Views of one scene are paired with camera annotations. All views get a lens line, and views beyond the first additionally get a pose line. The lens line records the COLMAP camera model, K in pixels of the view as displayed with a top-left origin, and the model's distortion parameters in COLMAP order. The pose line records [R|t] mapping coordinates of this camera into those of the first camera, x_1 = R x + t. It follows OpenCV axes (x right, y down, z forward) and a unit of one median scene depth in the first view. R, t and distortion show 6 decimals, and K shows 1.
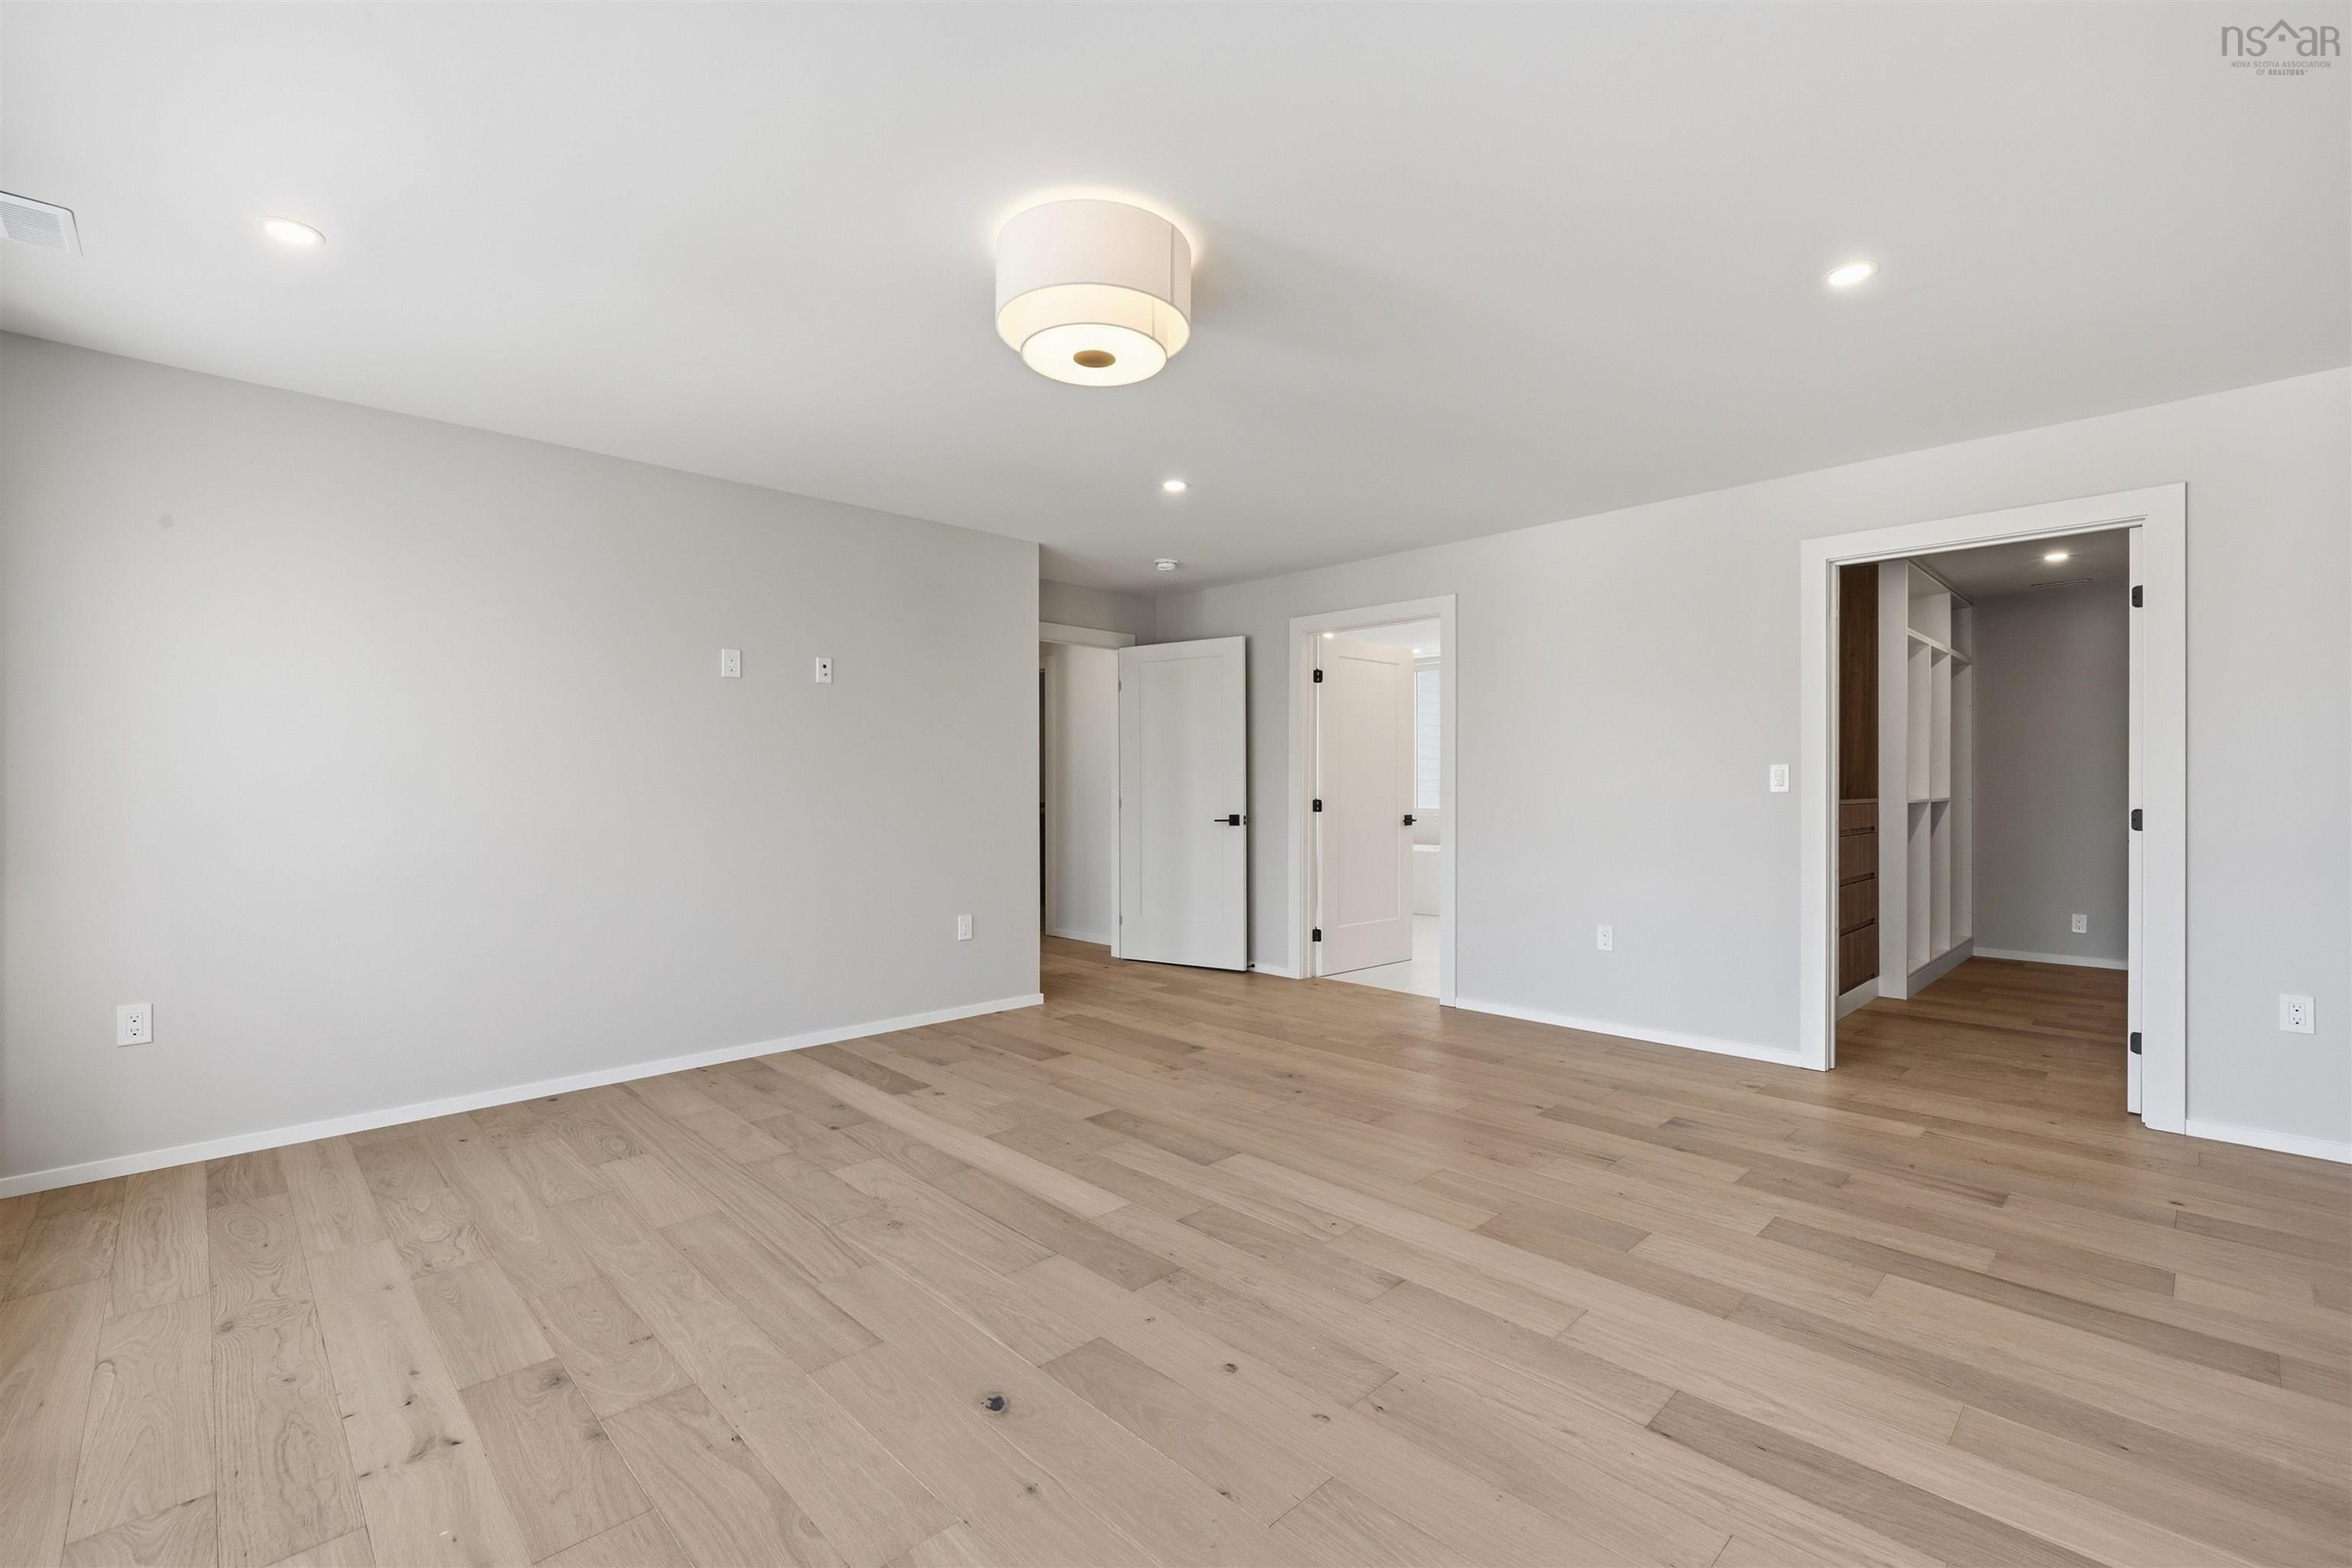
lens RADIAL K [[1009.2, 0, 1188.0], [0, 1009.2, 787.6], [0, 0, 1]] dist [0.000159, 0.000046]
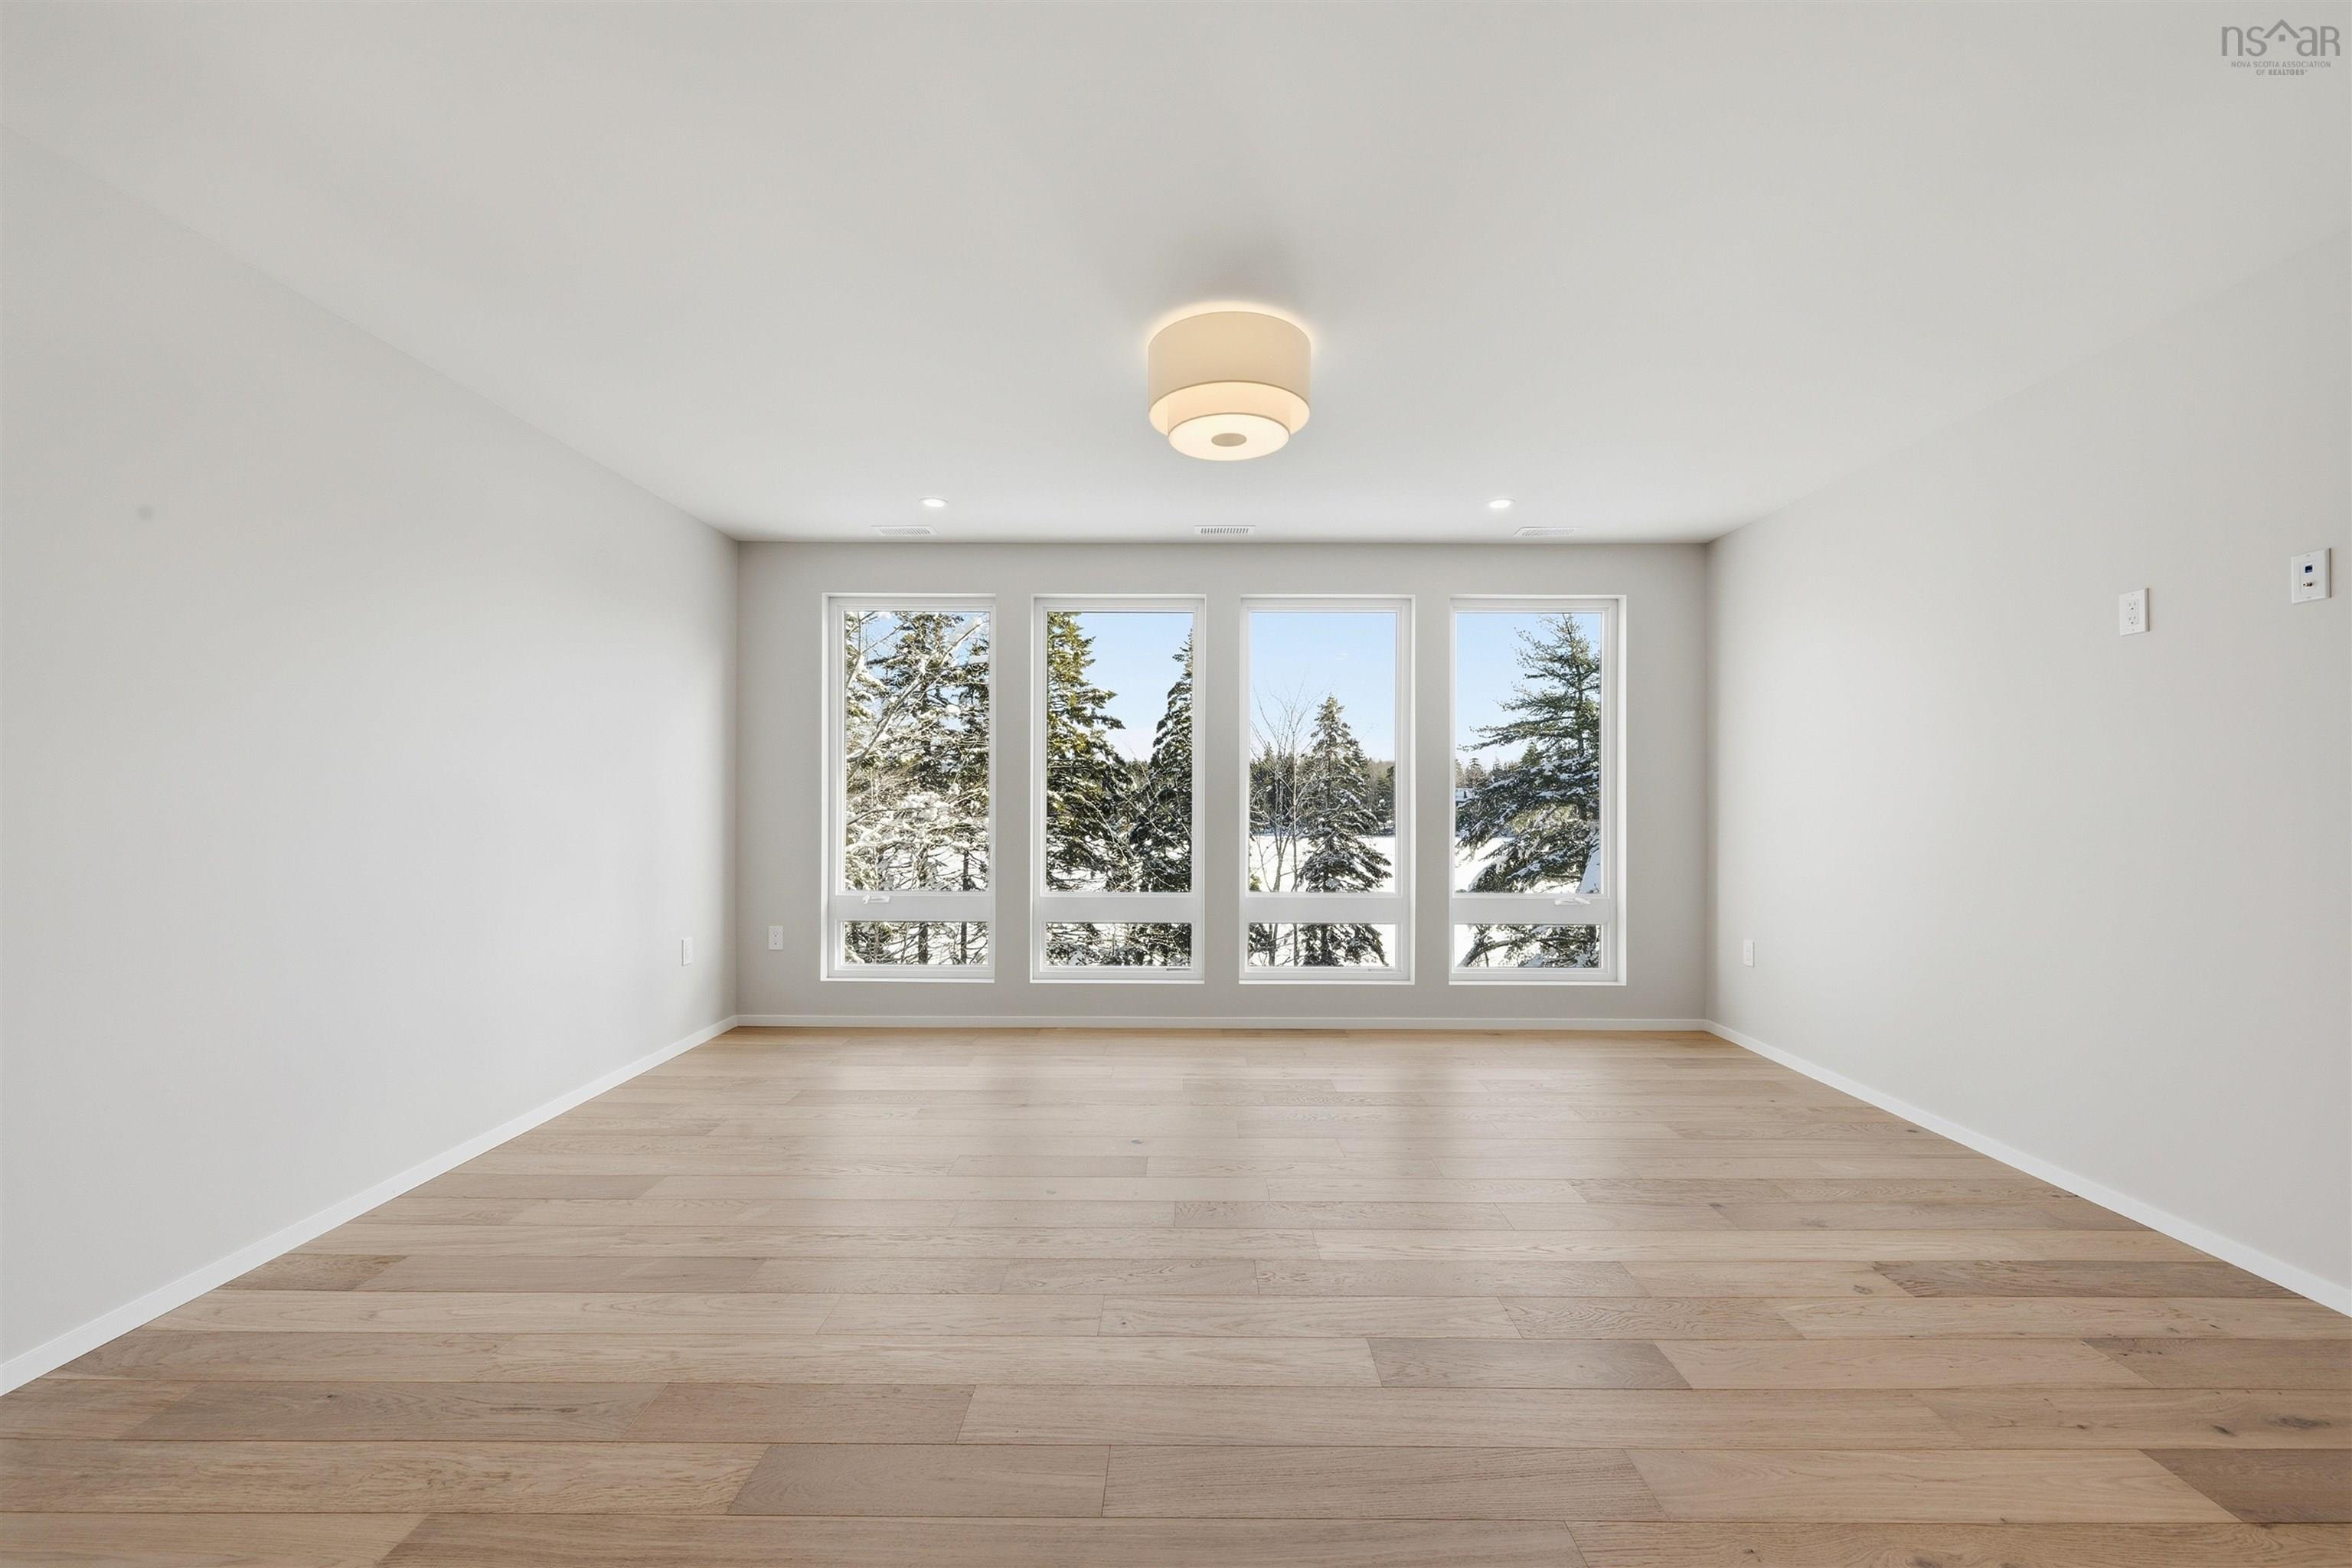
lens RADIAL K [[925.3, 0, 1176.0], [0, 925.3, 784.0], [0, 0, 1]] dist [-0.002188, 0.000221]
pose [[-0.701054, -0.007825, -0.713065, 0.468167], [0.000434, 0.999935, -0.011400, -0.004916], [0.713108, -0.008302, -0.701005, 1.107678]]
